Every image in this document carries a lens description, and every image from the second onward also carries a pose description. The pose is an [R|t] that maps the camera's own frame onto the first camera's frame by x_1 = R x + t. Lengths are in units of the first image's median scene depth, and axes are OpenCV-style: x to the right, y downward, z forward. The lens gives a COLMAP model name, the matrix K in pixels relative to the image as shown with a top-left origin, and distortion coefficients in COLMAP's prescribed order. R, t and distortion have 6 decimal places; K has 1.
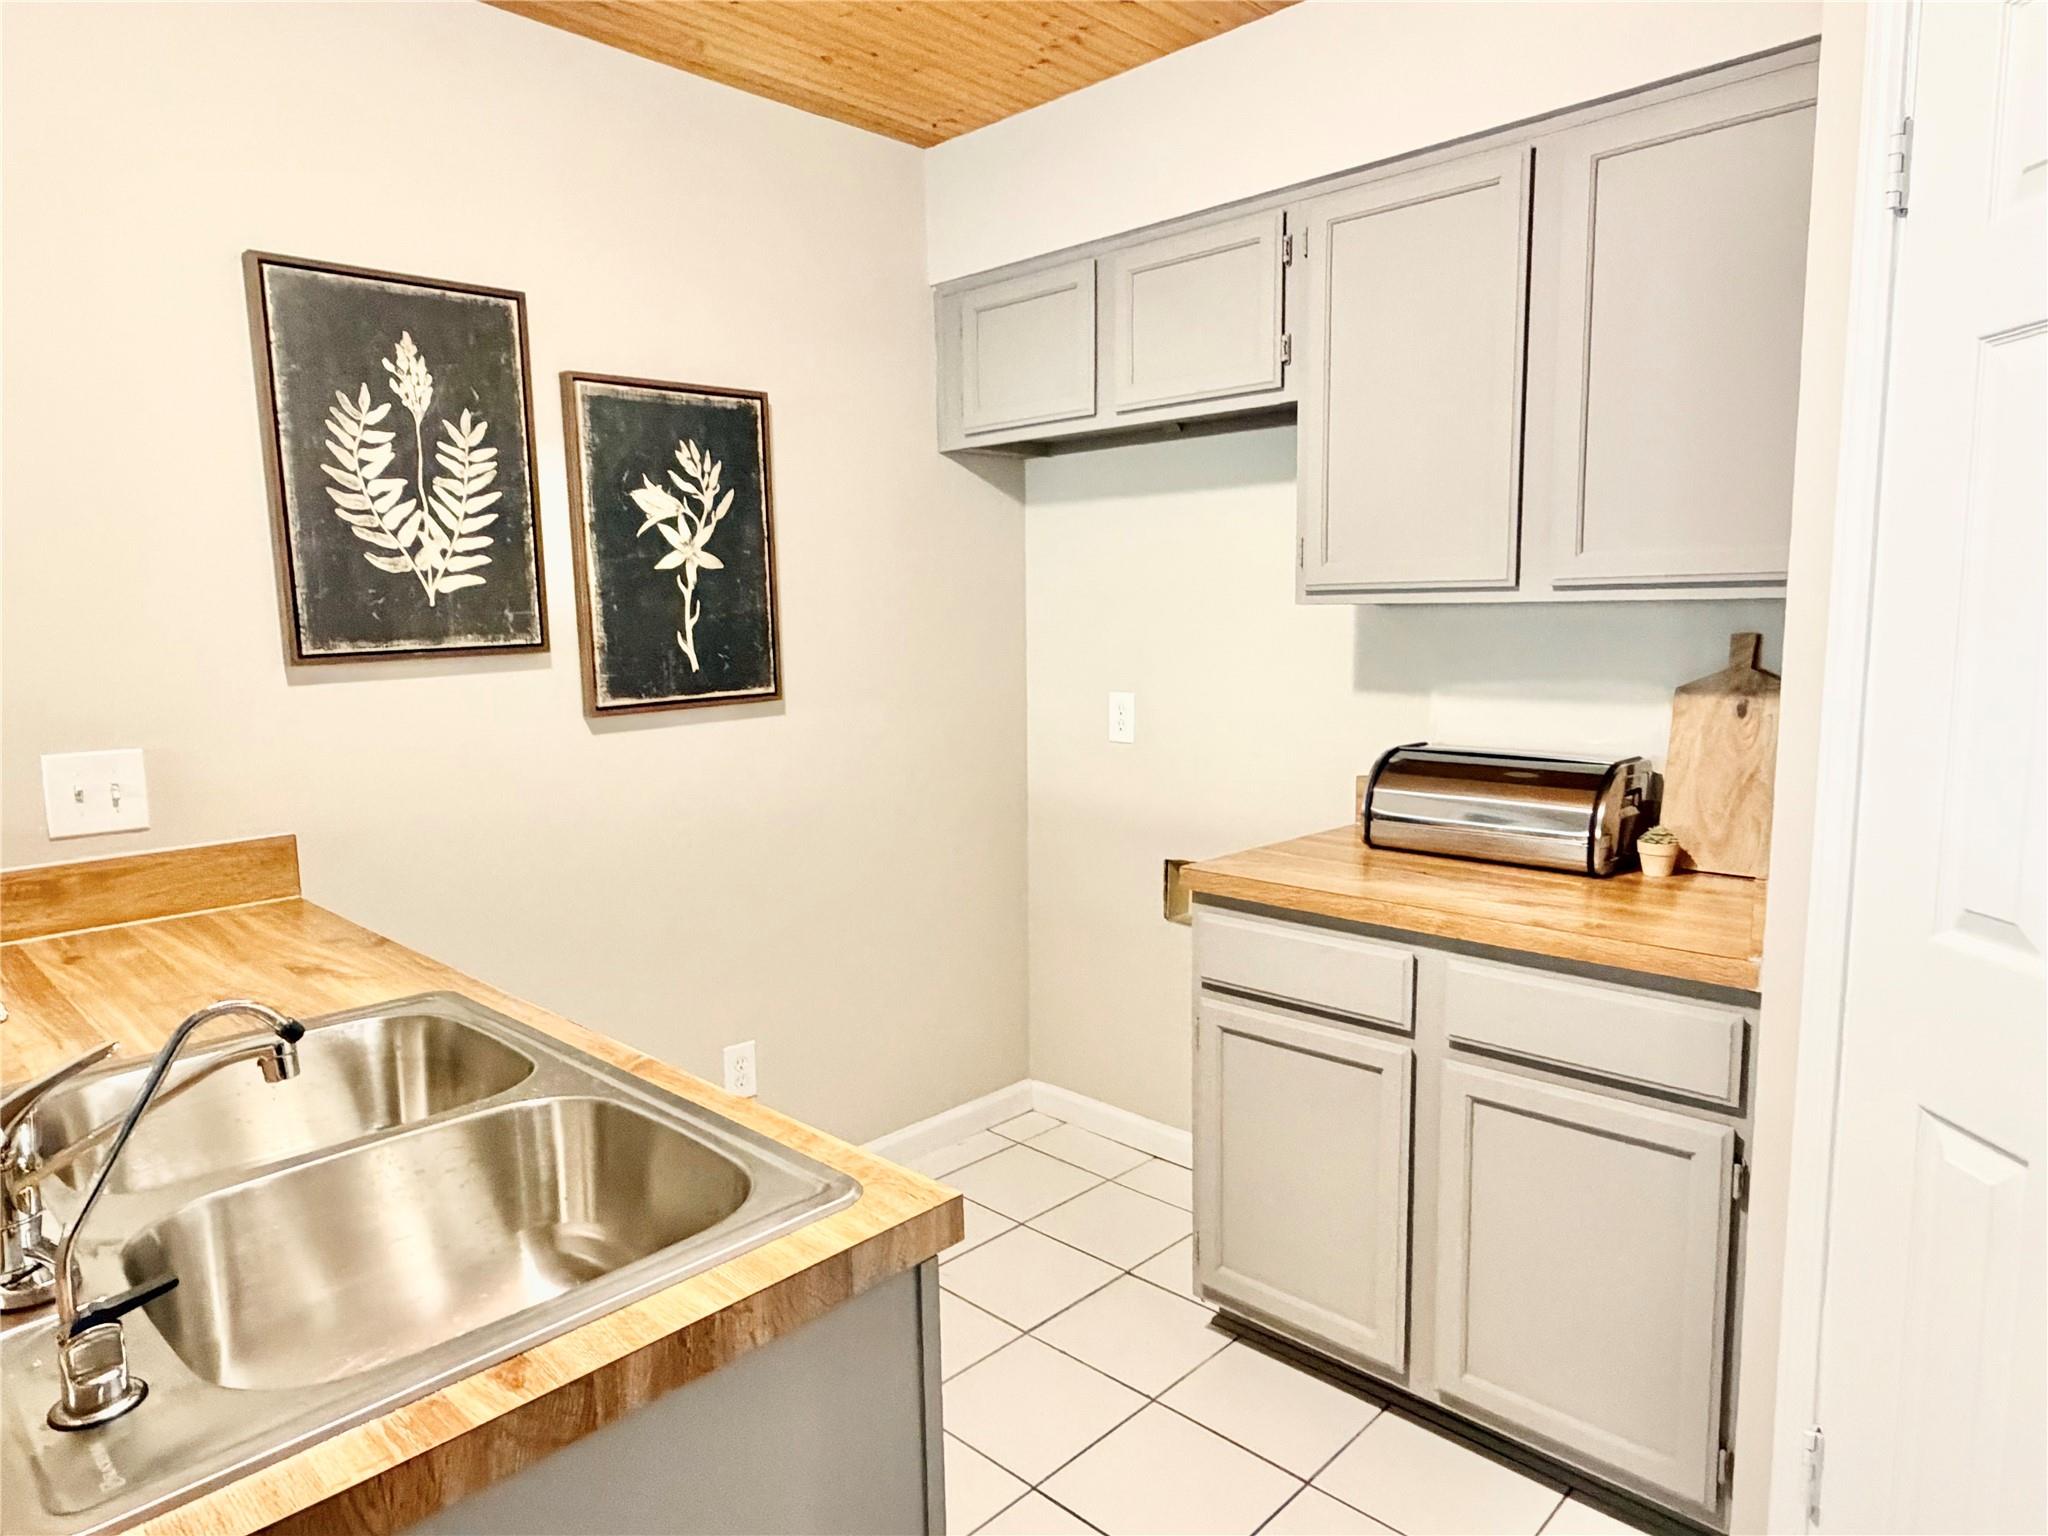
lens RADIAL K [[1254.7, 0, 1002.9], [0, 1254.7, 760.8], [0, 0, 1]] dist [0.007898, 0.000400]
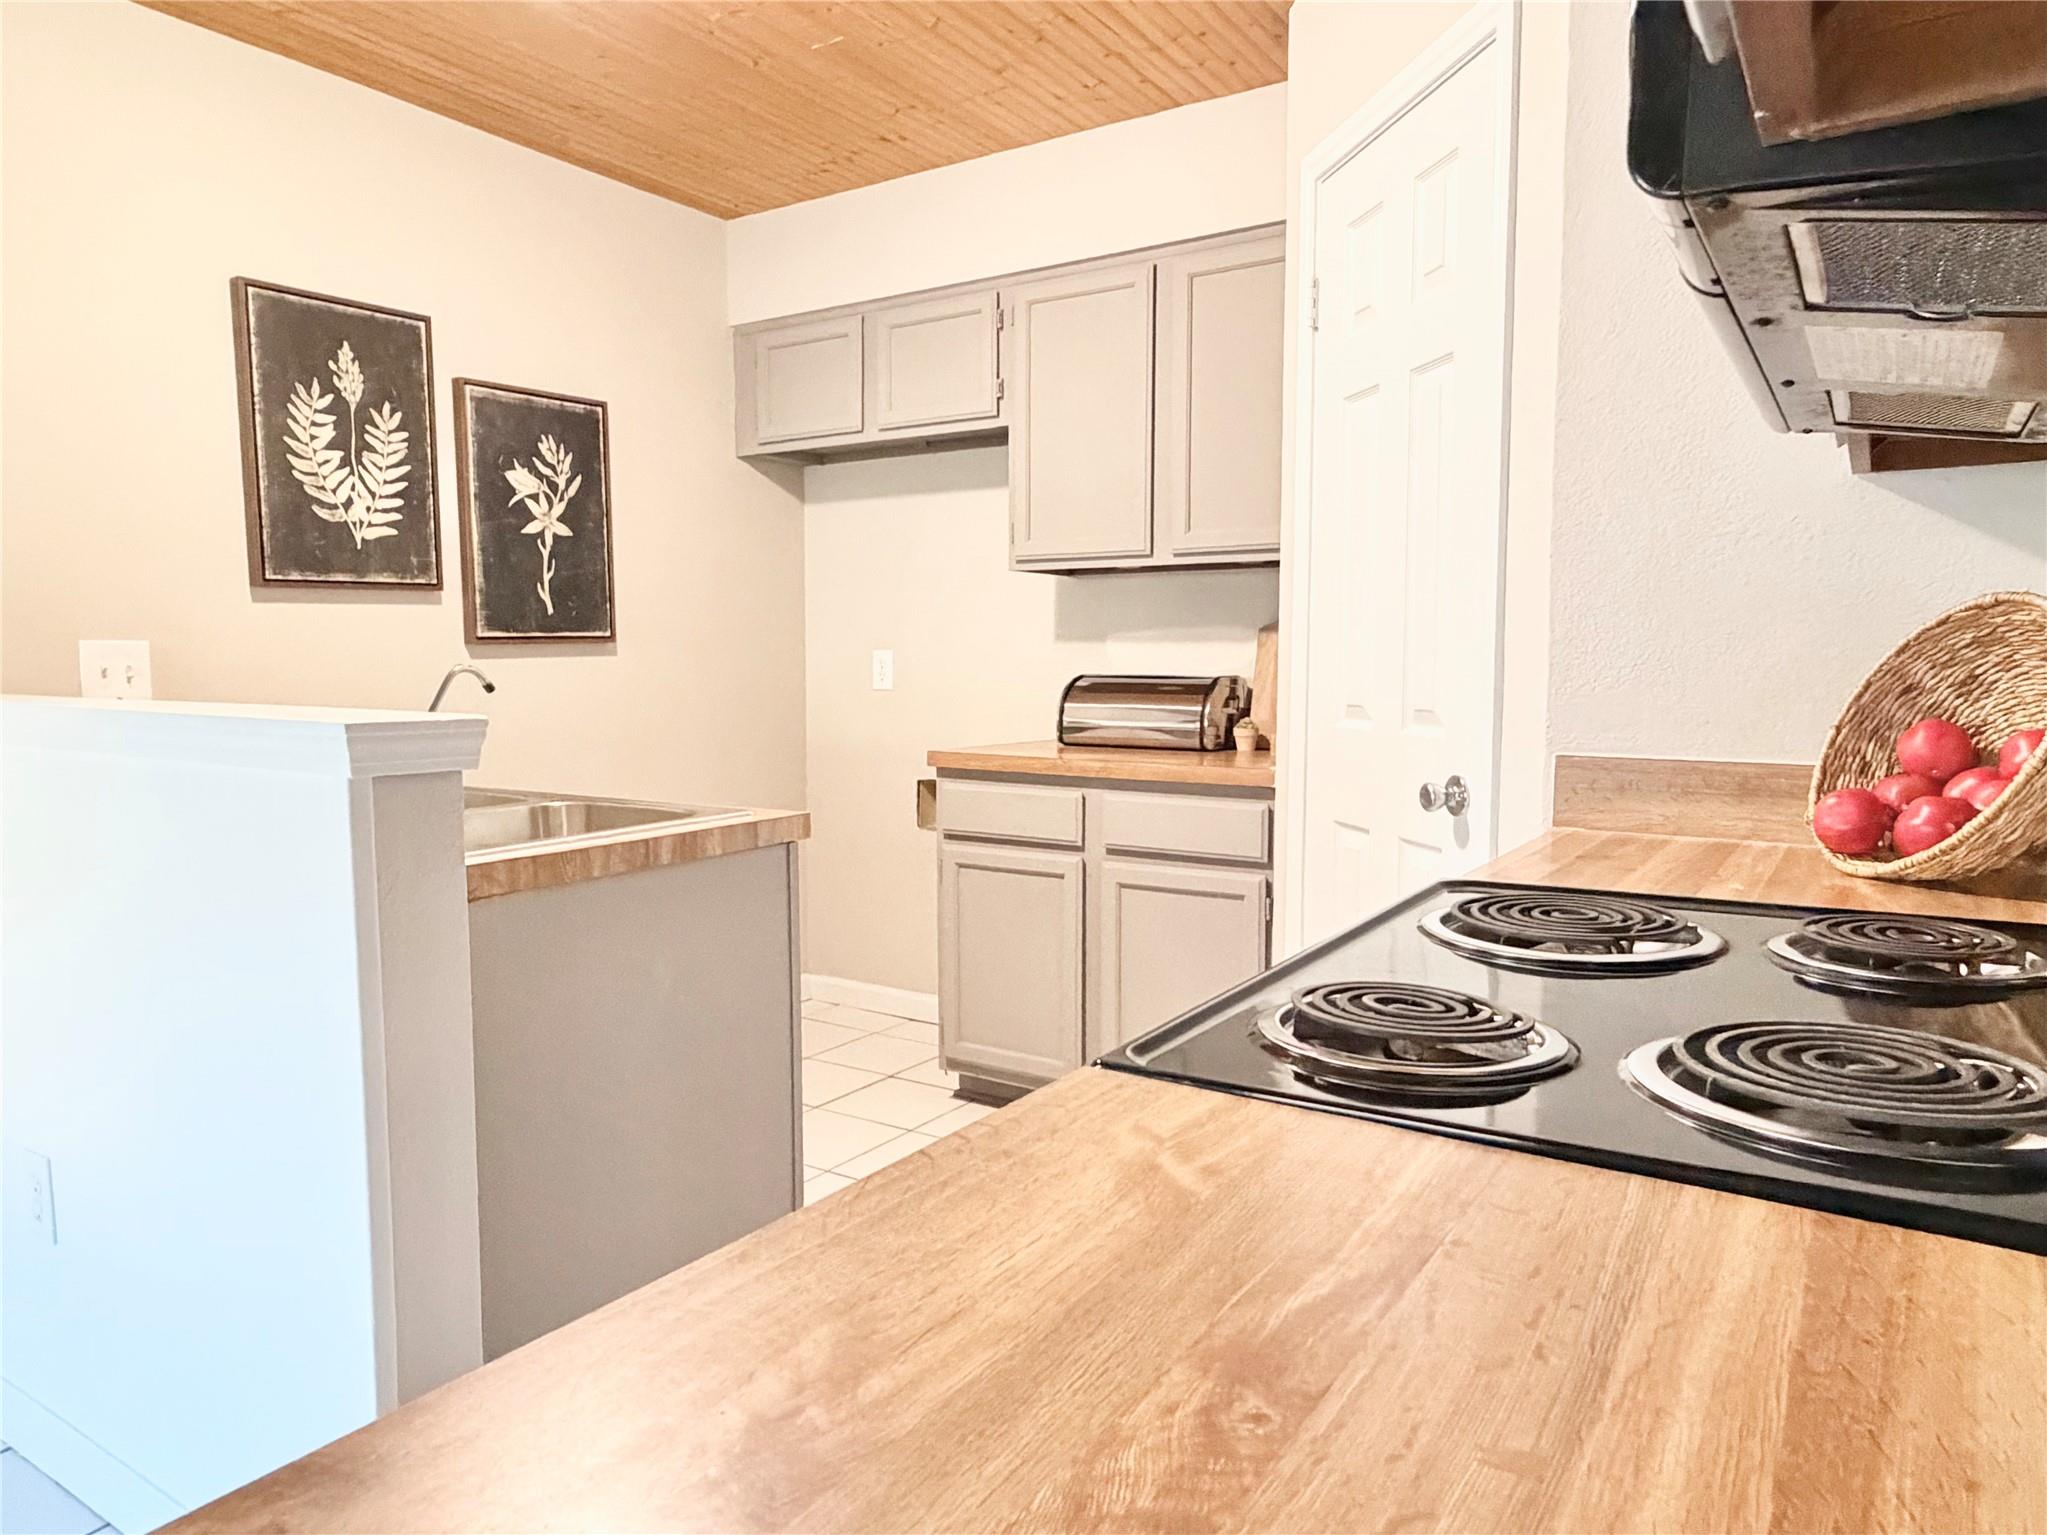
lens RADIAL K [[1322.9, 0, 993.7], [0, 1322.9, 764.4], [0, 0, 1]] dist [0.002798, 0.001200]
pose [[0.982977, -0.001045, 0.183723, -0.056092], [0.008391, 0.999196, -0.039211, 0.155857], [-0.183535, 0.040085, 0.982196, -0.452220]]
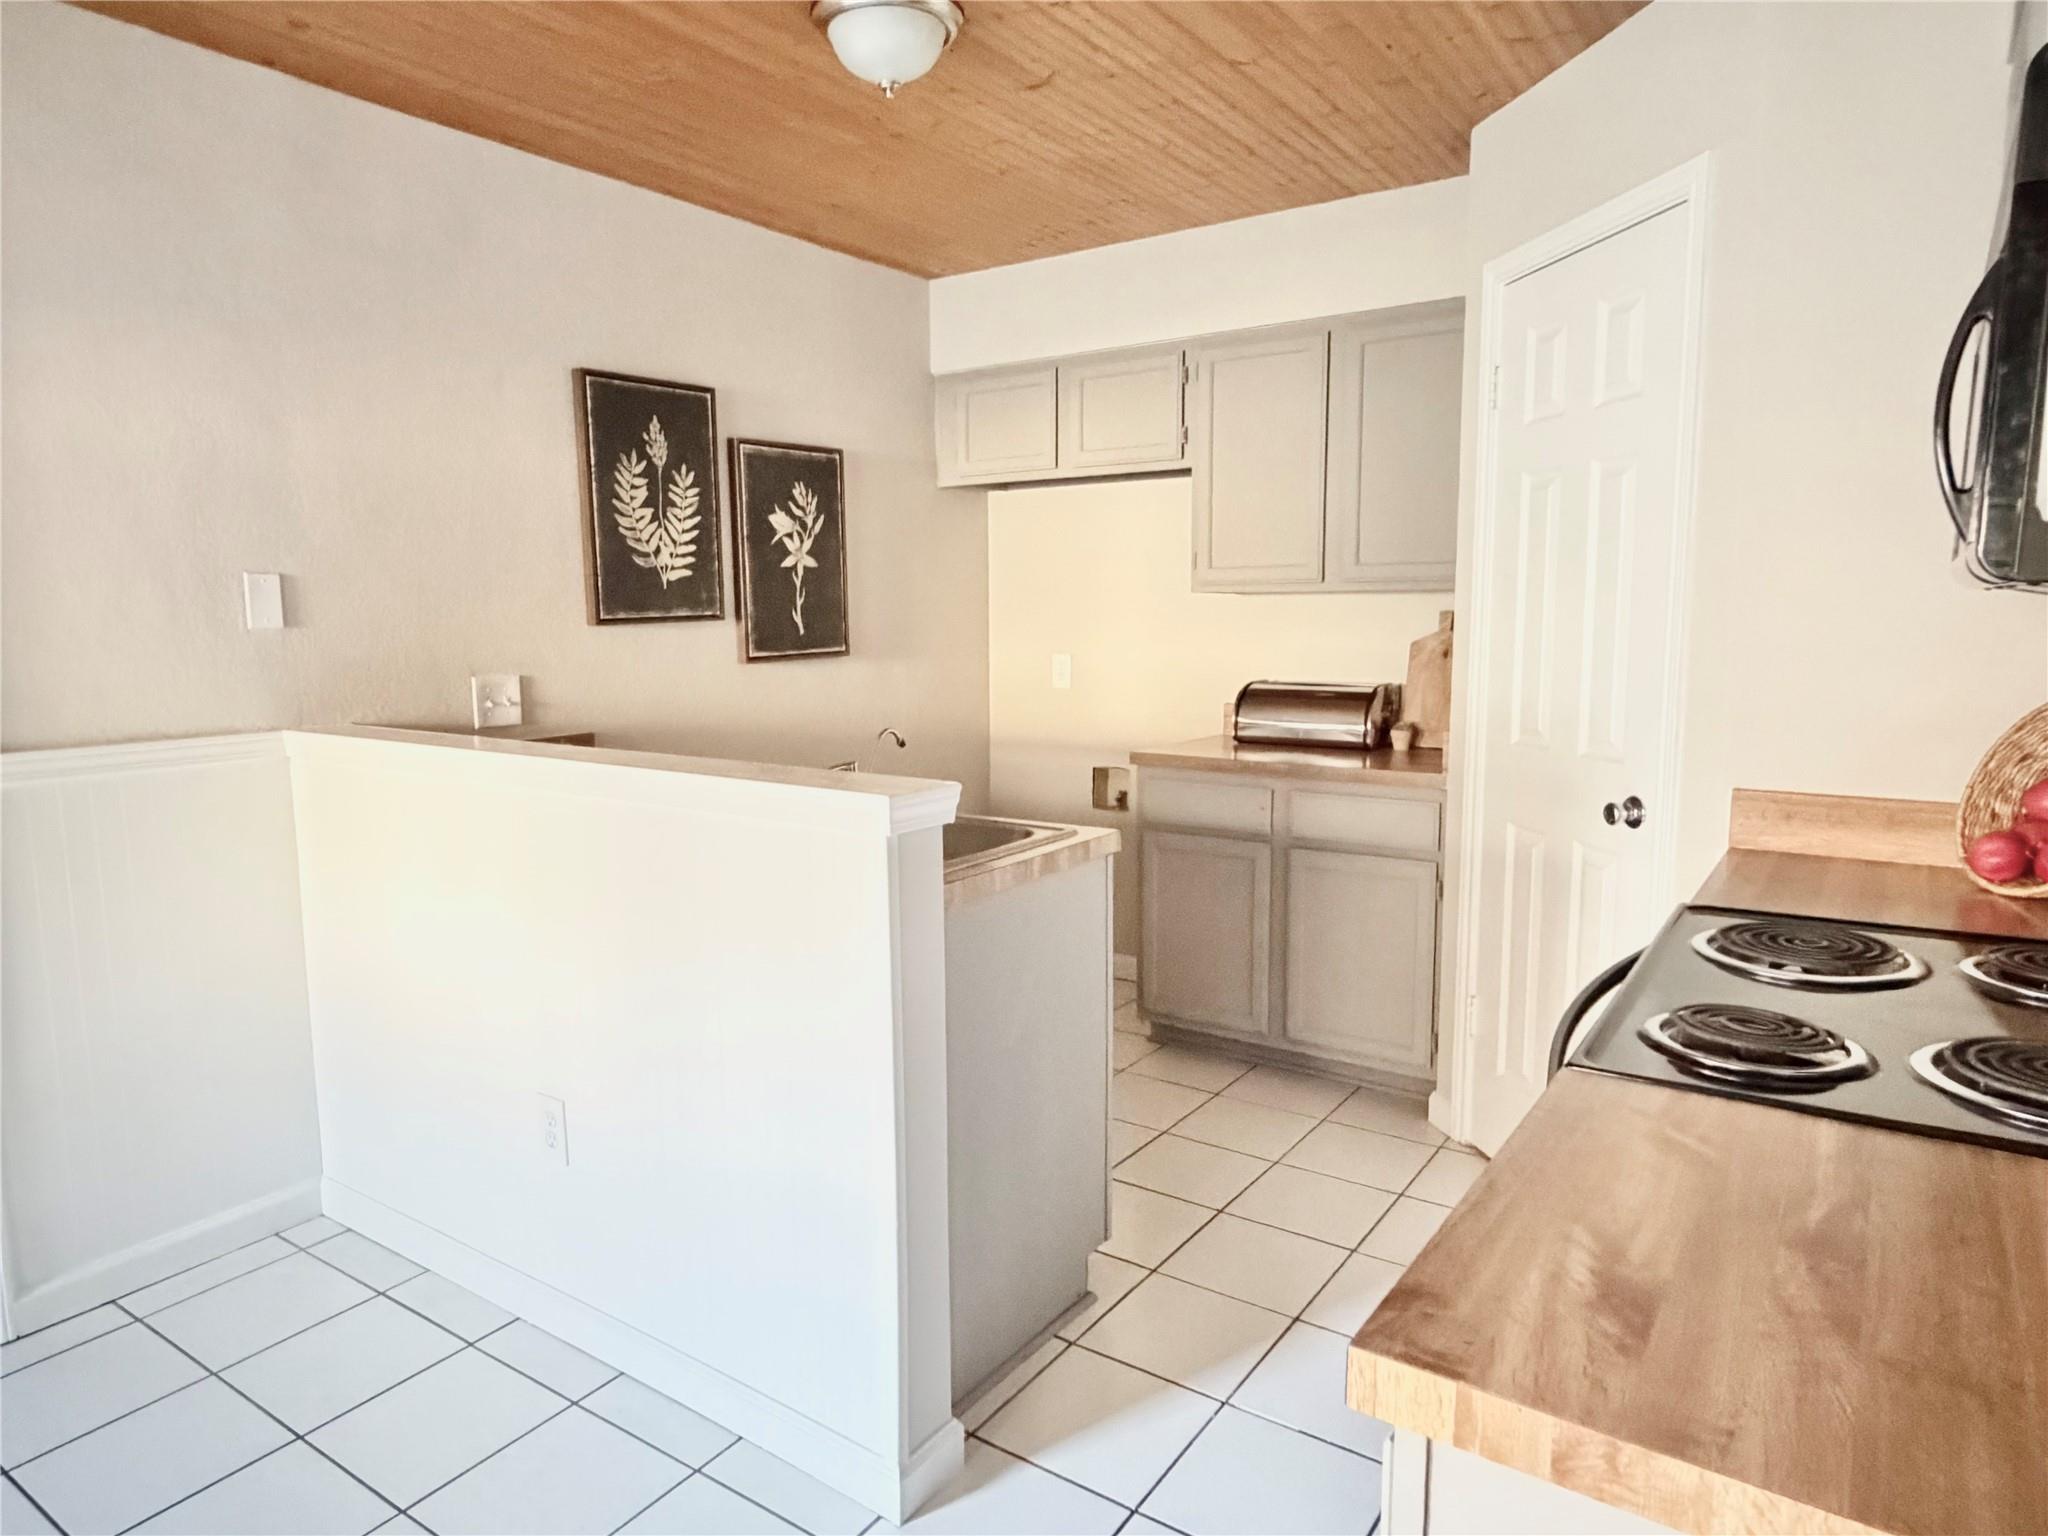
lens RADIAL K [[1254.7, 0, 1002.9], [0, 1254.7, 760.8], [0, 0, 1]] dist [0.007898, 0.000400]
pose [[0.987643, -0.013203, 0.156161, -0.276988], [0.013093, 0.999913, 0.001733, 0.090720], [-0.156170, 0.000333, 0.987730, -0.591125]]
